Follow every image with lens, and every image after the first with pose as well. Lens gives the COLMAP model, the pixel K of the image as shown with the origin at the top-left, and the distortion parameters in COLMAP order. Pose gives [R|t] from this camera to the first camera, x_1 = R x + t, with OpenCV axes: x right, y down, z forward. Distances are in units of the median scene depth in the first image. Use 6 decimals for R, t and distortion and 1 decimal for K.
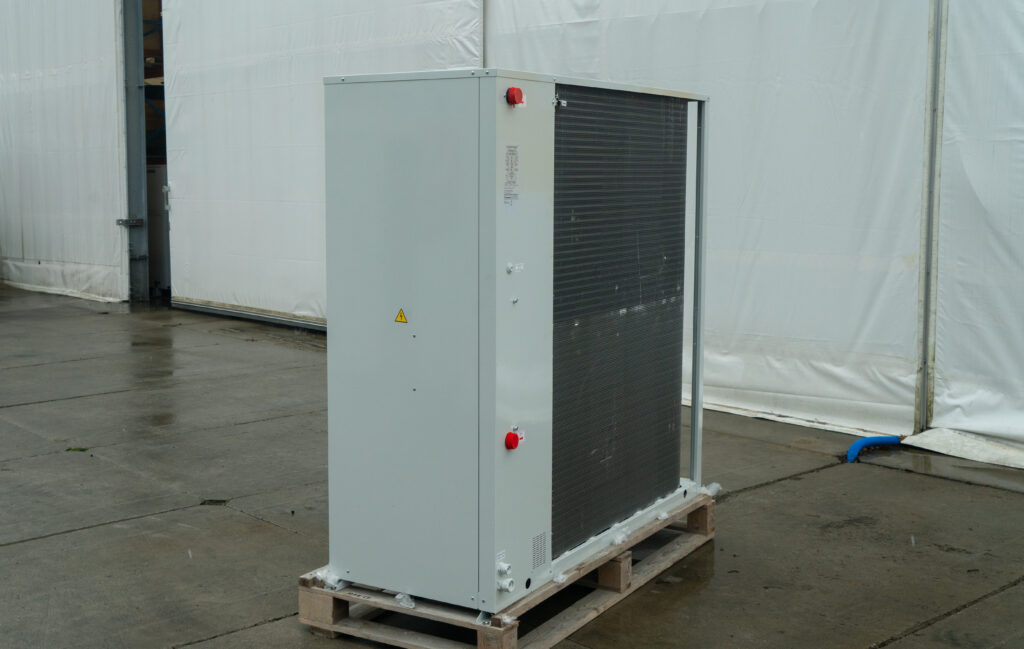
lens RADIAL K [[1246.5, 0, 504.4], [0, 1246.5, 316.8], [0, 0, 1]] dist [0.011453, 0.000000]
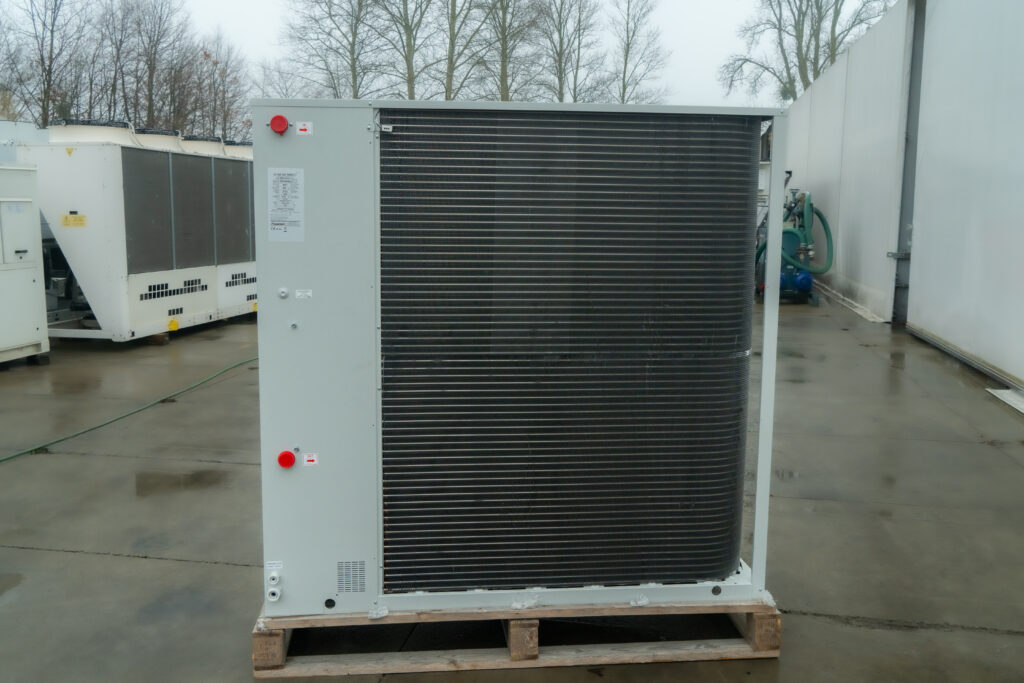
lens RADIAL K [[951.0, 0, 510.7], [0, 951.0, 345.0], [0, 0, 1]] dist [-0.000254, 0.000000]
pose [[0.601385, 0.119382, -0.789990, 0.394436], [-0.103042, 0.992105, 0.071484, -0.038229], [0.792287, 0.038412, 0.608938, 0.357507]]
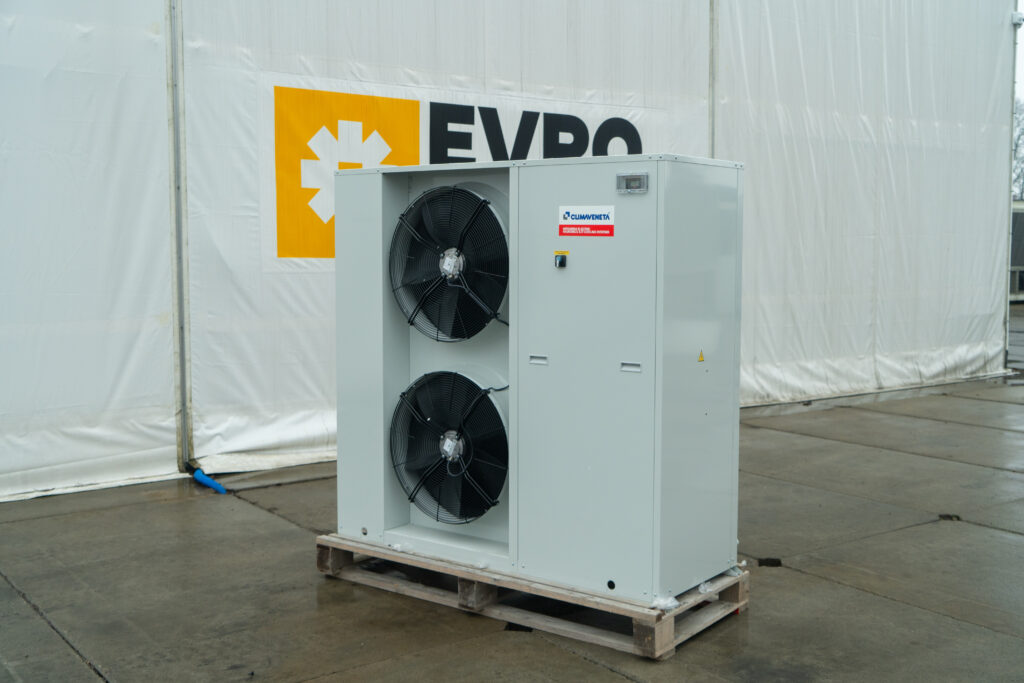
lens RADIAL K [[1105.0, 0, 511.6], [0, 1105.0, 343.3], [0, 0, 1]] dist [-0.000419, 0.000000]
pose [[0.105156, -0.096112, 0.989800, -0.646382], [0.120123, 0.989258, 0.083298, -0.069262], [-0.987174, 0.110138, 0.115572, 0.580390]]
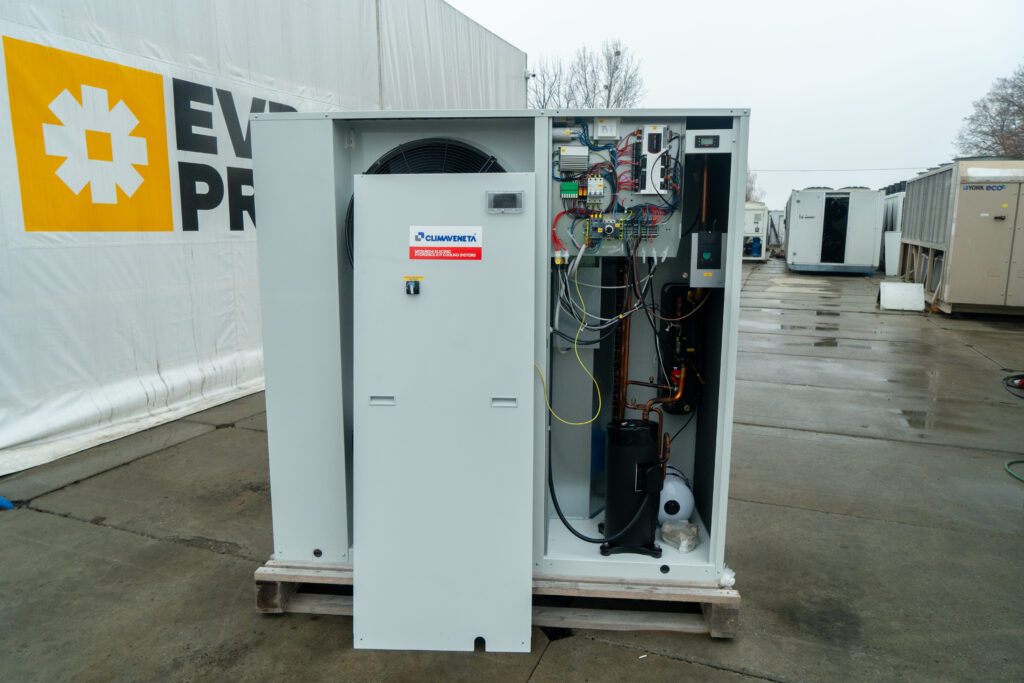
lens RADIAL K [[682.2, 0, 519.6], [0, 682.2, 336.2], [0, 0, 1]] dist [-0.020235, 0.008575]
pose [[-0.443355, -0.158160, 0.882282, -0.329843], [0.101653, 0.969087, 0.224802, -0.090116], [-0.890563, 0.189354, -0.413572, 0.798826]]
